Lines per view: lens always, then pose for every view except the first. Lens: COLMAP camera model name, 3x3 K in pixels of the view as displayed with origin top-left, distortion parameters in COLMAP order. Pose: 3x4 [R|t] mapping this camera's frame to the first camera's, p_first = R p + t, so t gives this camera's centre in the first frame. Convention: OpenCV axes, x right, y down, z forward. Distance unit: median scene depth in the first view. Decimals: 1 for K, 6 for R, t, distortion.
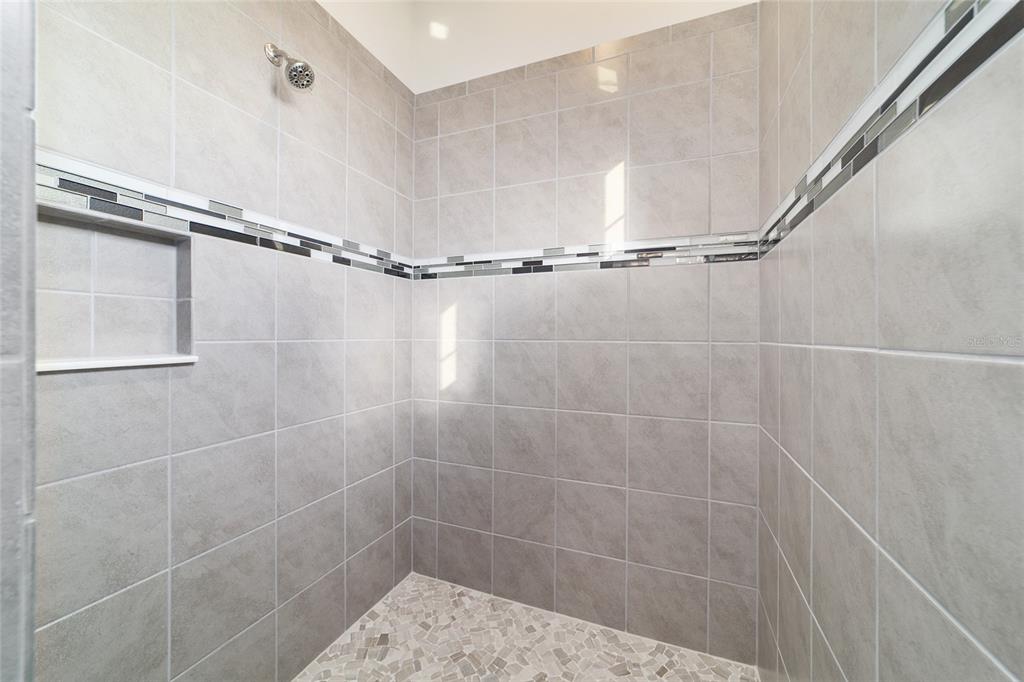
lens RADIAL K [[391.3, 0, 513.1], [0, 391.3, 334.9], [0, 0, 1]] dist [-0.006089, 0.002623]
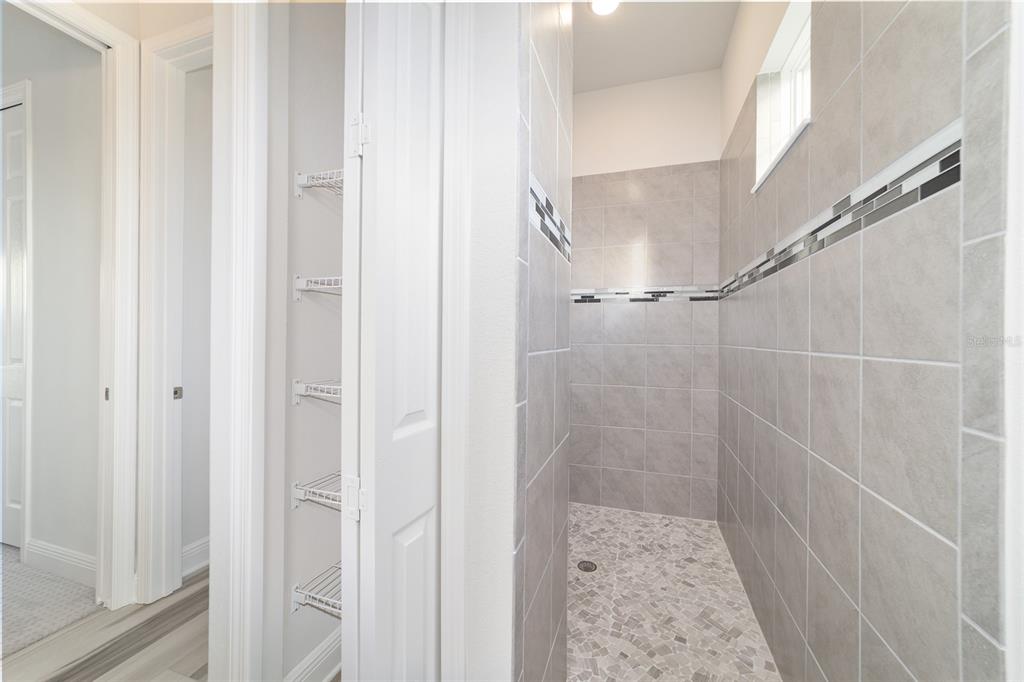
lens RADIAL K [[391.3, 0, 510.6], [0, 391.3, 342.9], [0, 0, 1]] dist [-0.006089, 0.002623]
pose [[0.996924, 0.008918, 0.077860, -0.435919], [-0.008555, 0.999951, -0.004999, 0.023034], [-0.077901, 0.004318, 0.996952, -0.675000]]
